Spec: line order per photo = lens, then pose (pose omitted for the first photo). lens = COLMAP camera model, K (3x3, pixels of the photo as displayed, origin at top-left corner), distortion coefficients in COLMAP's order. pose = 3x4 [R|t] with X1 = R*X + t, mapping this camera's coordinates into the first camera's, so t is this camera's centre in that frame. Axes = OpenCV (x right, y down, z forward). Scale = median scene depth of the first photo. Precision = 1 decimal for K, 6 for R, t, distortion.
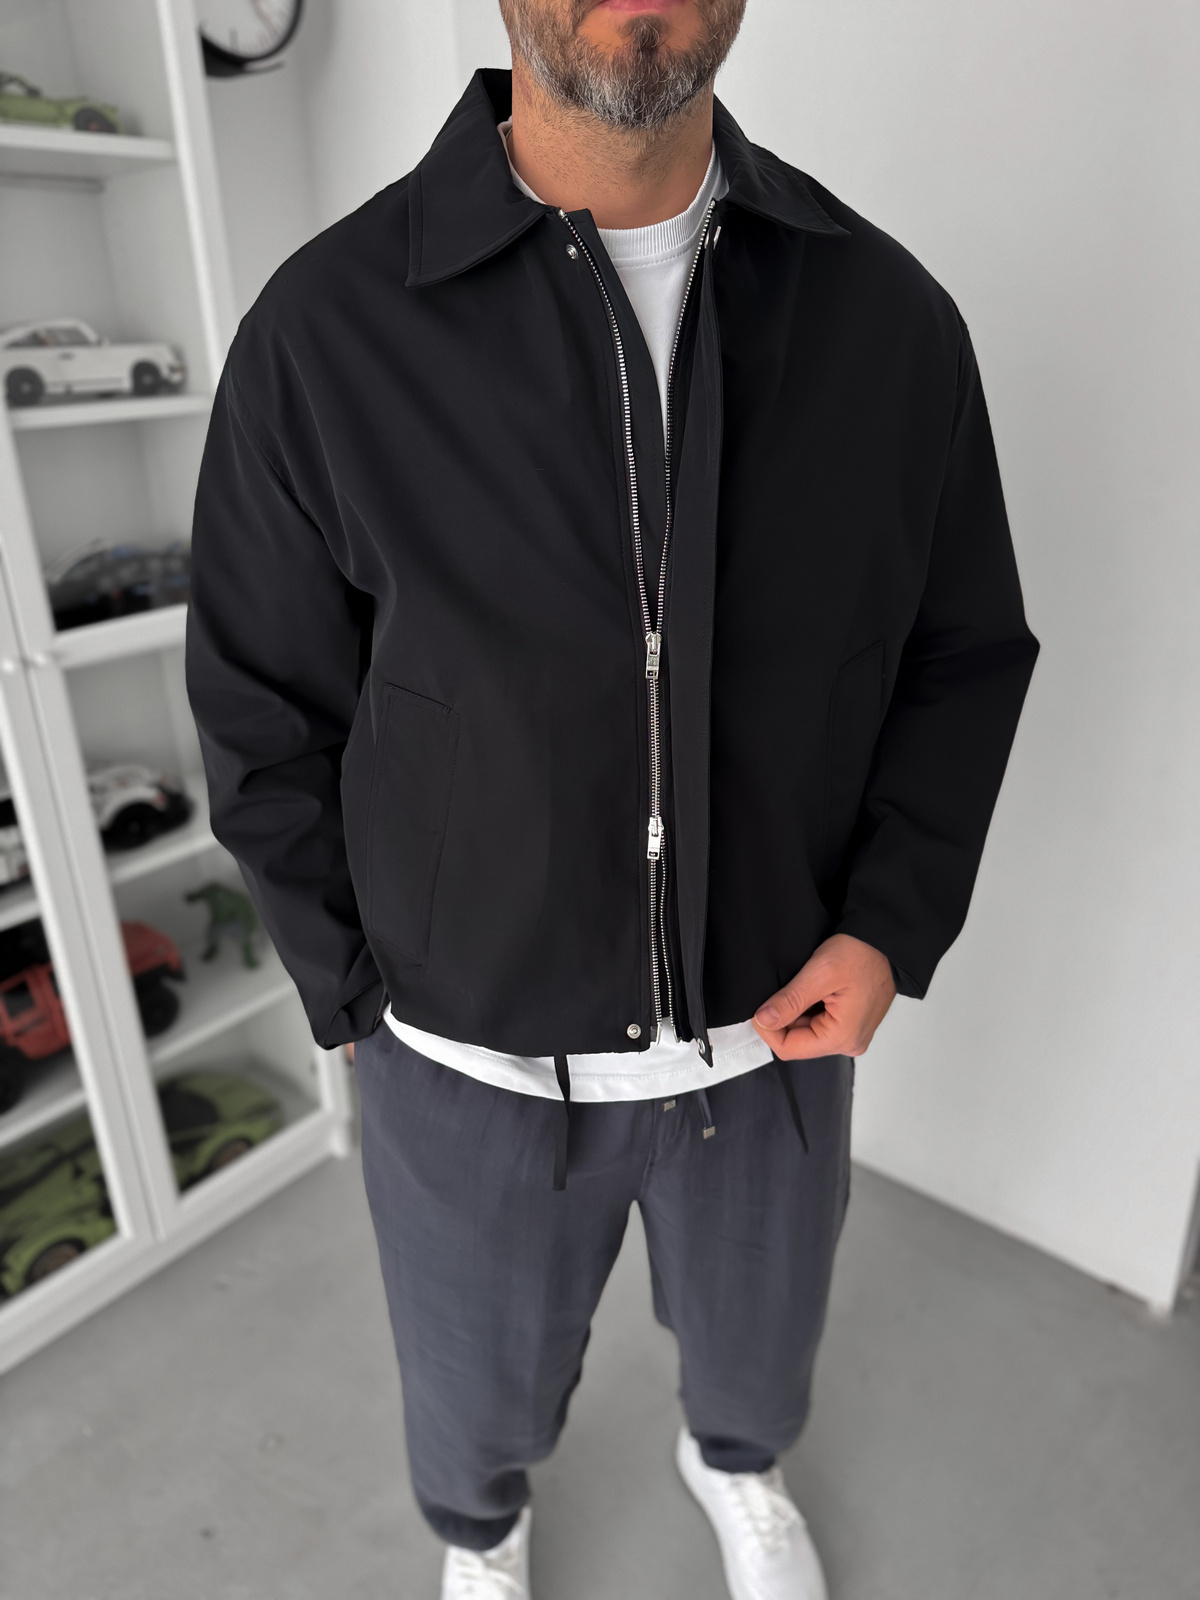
lens RADIAL K [[1117.3, 0, 600.0], [0, 1117.3, 800.0], [0, 0, 1]] dist [0.003819, 0.001858]
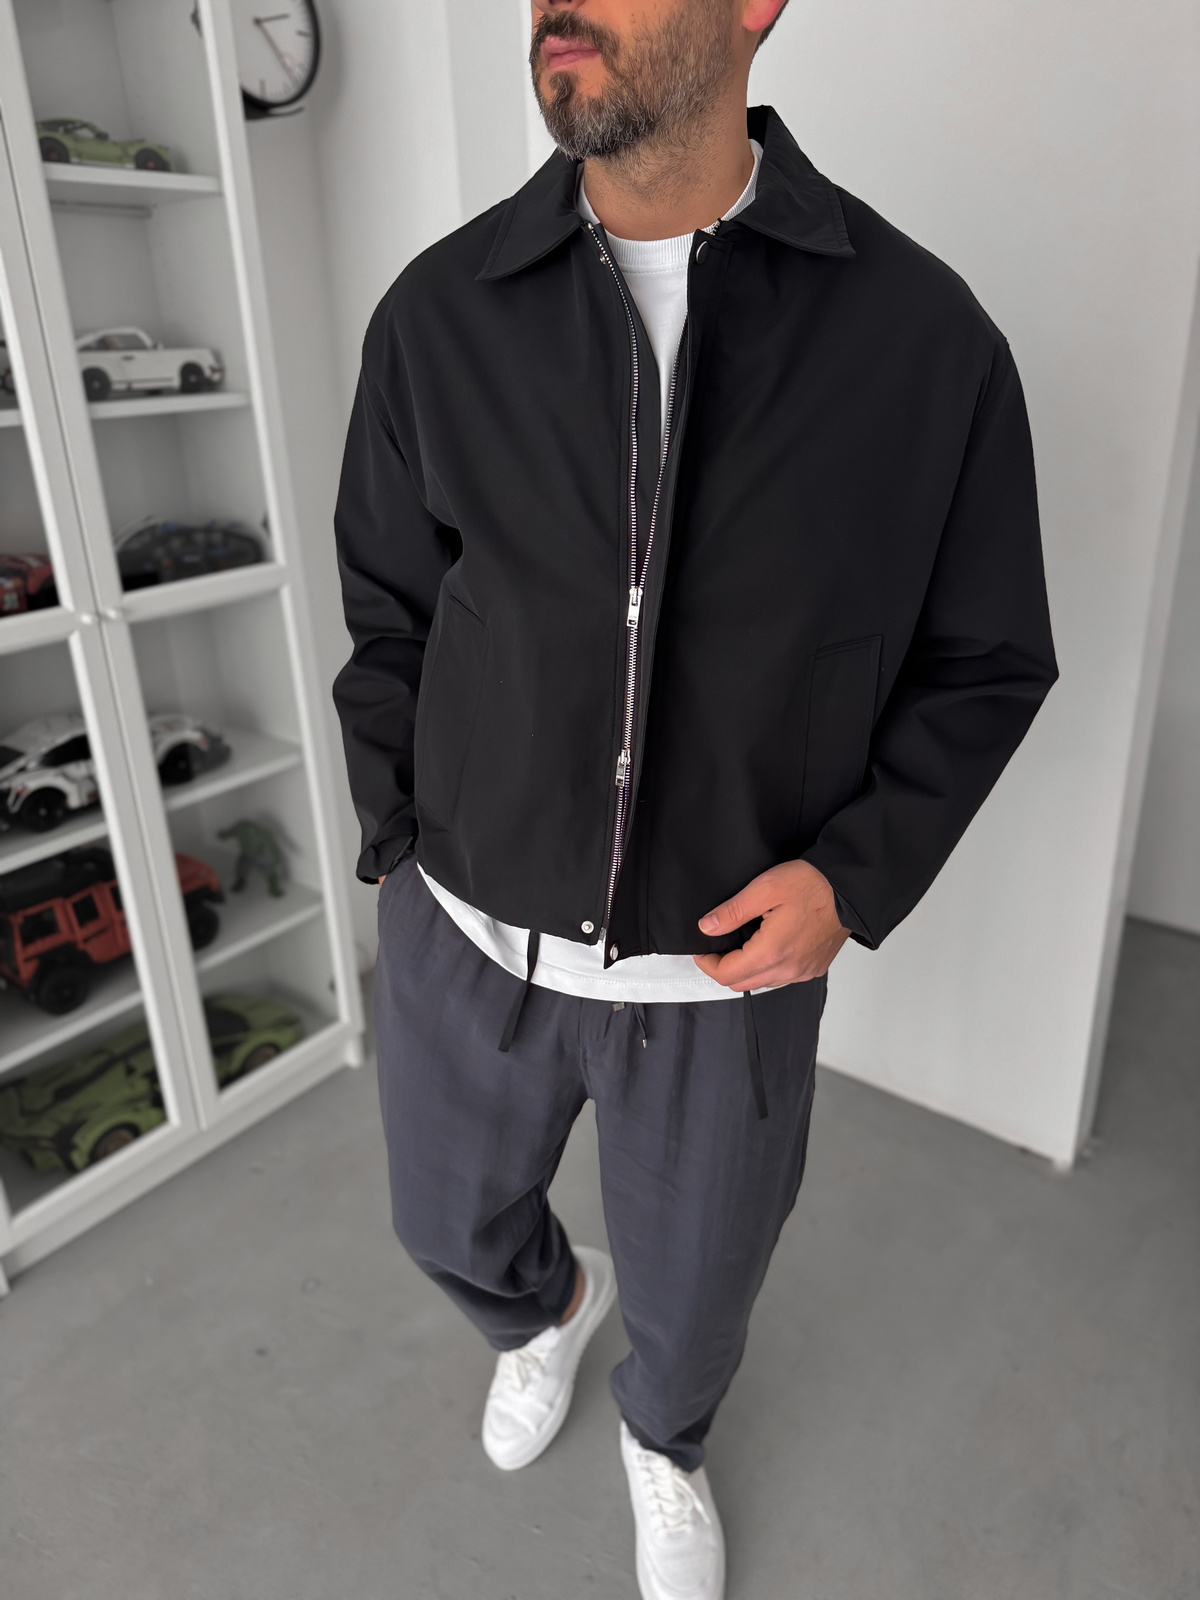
lens RADIAL K [[1126.7, 0, 600.0], [0, 1126.7, 800.0], [0, 0, 1]] dist [-0.002918, -0.002857]
pose [[0.999361, -0.009209, 0.034548, -0.025928], [0.009575, 0.999900, -0.010451, 0.077023], [-0.034448, 0.010775, 0.999348, -0.175798]]
